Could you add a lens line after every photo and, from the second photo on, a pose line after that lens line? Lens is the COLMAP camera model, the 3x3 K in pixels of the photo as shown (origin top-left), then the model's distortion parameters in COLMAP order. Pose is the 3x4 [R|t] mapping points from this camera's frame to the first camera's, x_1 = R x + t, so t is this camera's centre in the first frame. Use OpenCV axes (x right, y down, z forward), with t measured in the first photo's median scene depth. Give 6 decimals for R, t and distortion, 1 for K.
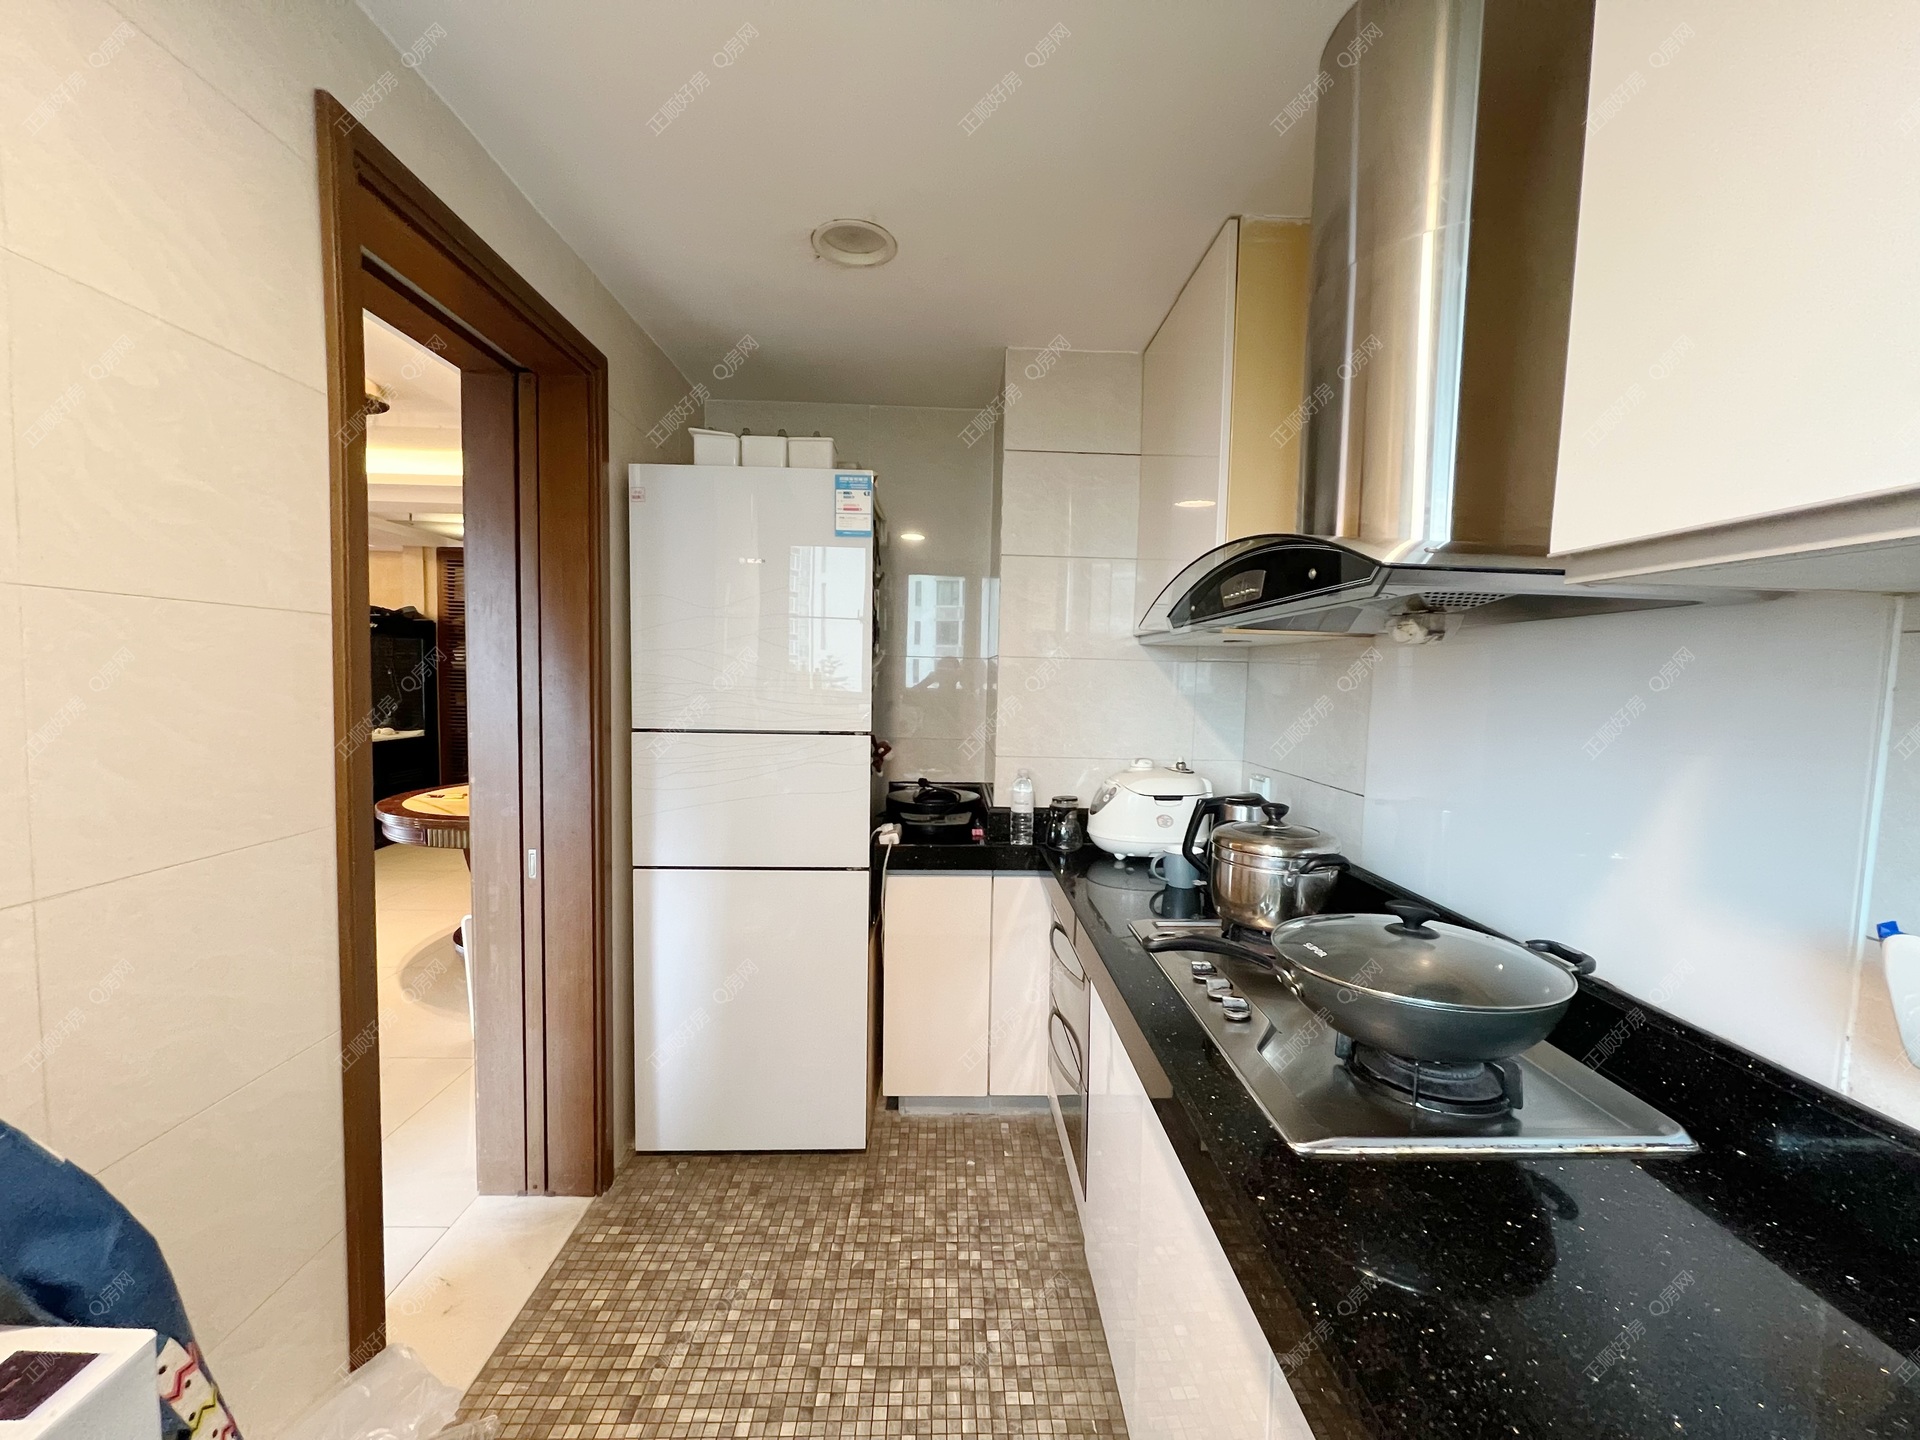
lens RADIAL K [[768.8, 0, 964.3], [0, 768.8, 721.7], [0, 0, 1]] dist [0.002674, -0.000083]
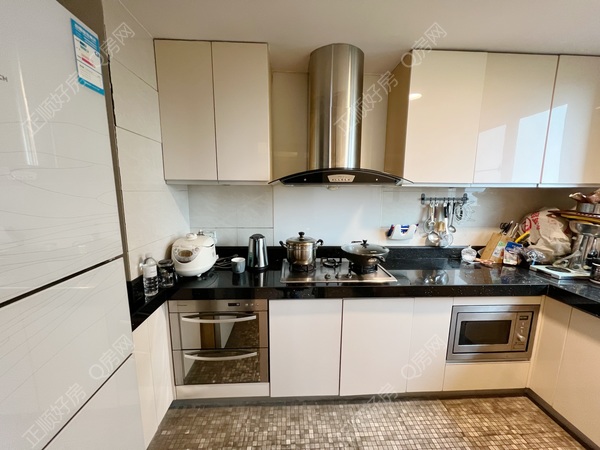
lens RADIAL K [[240.3, 0, 301.3], [0, 240.3, 225.5], [0, 0, 1]] dist [0.002674, -0.000083]
pose [[-0.022587, -0.174366, 0.984422, -0.612432], [0.052274, 0.983120, 0.175335, -0.107594], [-0.998377, 0.055420, -0.013091, 0.826236]]
